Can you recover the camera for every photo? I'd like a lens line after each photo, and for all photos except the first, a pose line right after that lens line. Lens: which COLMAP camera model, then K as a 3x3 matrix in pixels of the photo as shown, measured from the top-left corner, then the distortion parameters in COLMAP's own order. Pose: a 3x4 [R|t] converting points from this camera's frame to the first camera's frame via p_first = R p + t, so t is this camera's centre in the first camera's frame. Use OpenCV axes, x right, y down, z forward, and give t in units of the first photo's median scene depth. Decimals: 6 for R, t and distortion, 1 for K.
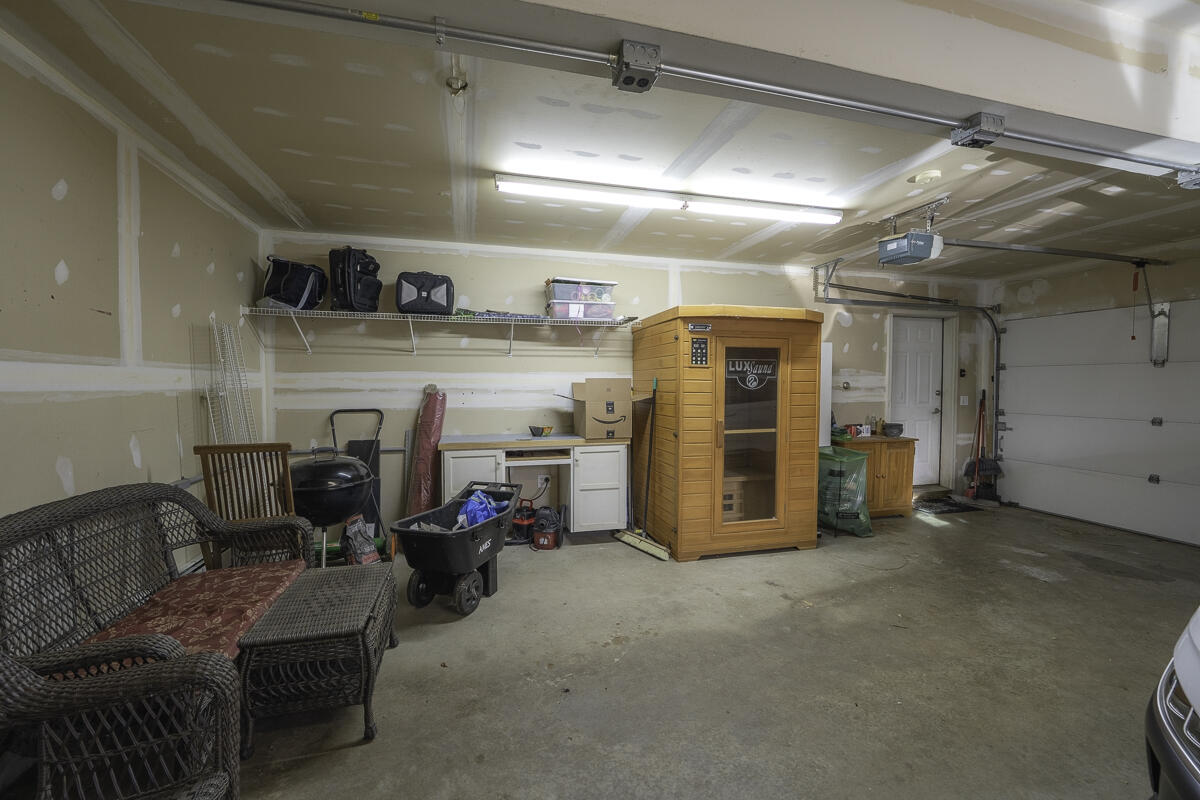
lens RADIAL K [[489.5, 0, 601.9], [0, 489.5, 400.4], [0, 0, 1]] dist [-0.007998, -0.001703]
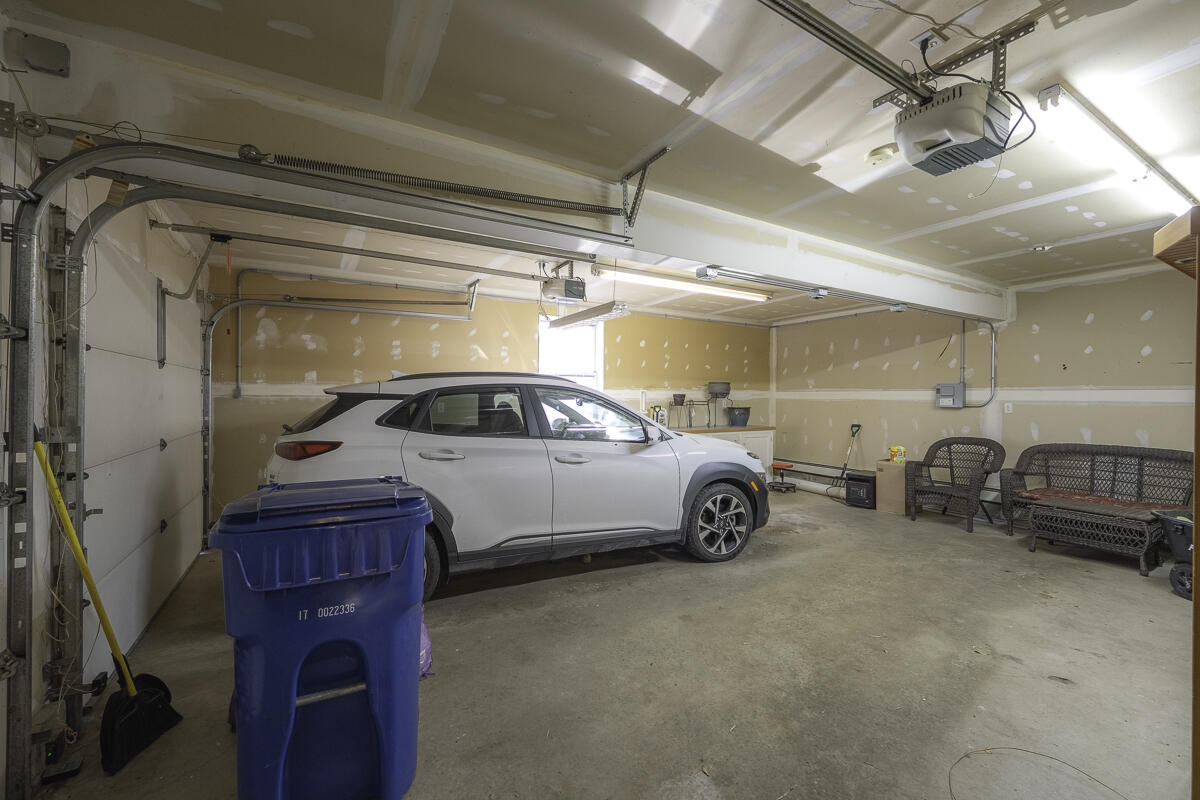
lens RADIAL K [[489.5, 0, 598.7], [0, 489.5, 398.9], [0, 0, 1]] dist [-0.007998, -0.001703]
pose [[-0.965926, -0.006722, -0.258732, 1.381684], [-0.018167, 0.998958, 0.041870, -0.058843], [0.258181, 0.045144, -0.965041, 1.736599]]
